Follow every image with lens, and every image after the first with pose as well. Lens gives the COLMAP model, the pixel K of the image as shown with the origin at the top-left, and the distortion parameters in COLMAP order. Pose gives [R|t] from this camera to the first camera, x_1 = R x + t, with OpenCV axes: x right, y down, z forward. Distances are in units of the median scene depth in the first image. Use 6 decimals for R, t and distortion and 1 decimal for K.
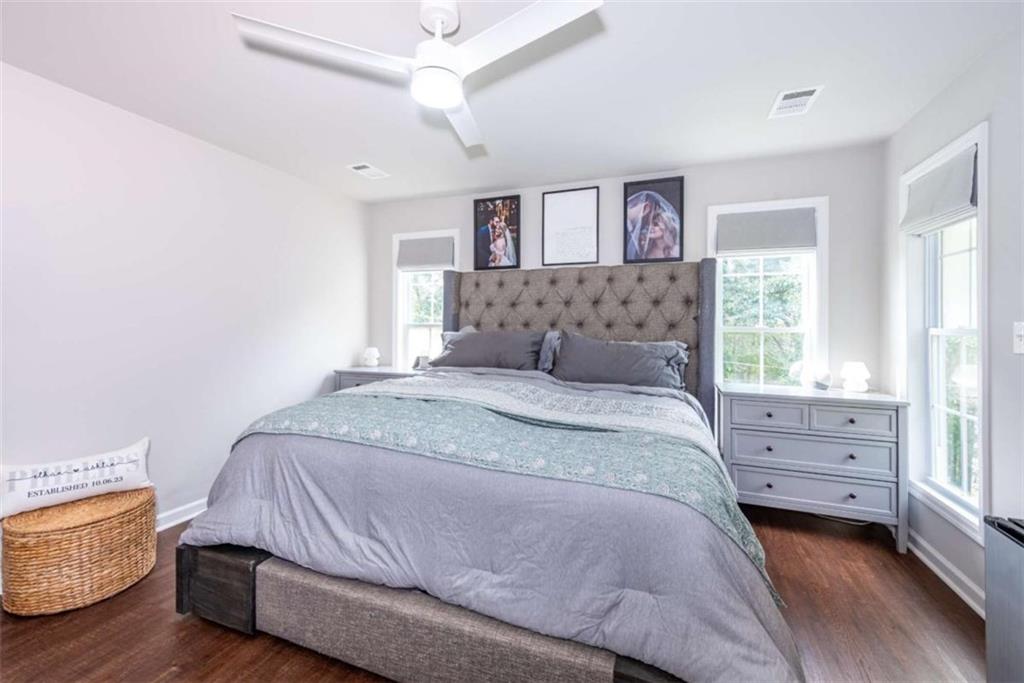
lens RADIAL K [[422.1, 0, 515.2], [0, 422.1, 323.4], [0, 0, 1]] dist [0.014391, -0.000894]
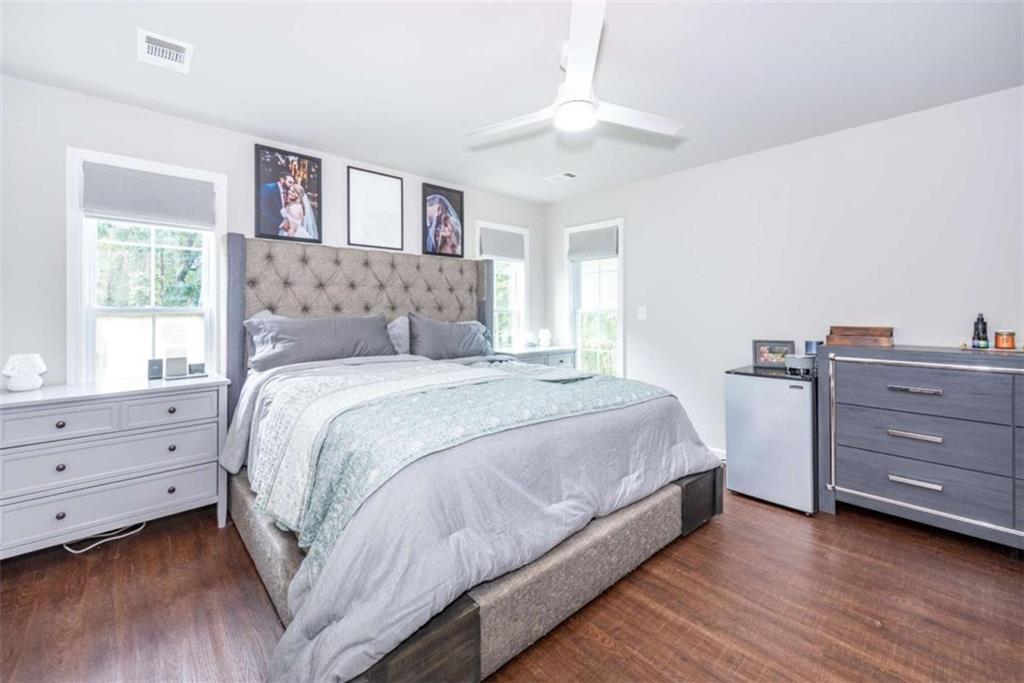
lens RADIAL K [[422.1, 0, 508.1], [0, 422.1, 306.0], [0, 0, 1]] dist [0.014391, -0.000894]
pose [[0.455910, 0.001680, 0.890024, -0.649648], [-0.000122, 0.999998, -0.001825, -0.001073], [-0.890026, 0.000724, 0.455910, 0.288662]]
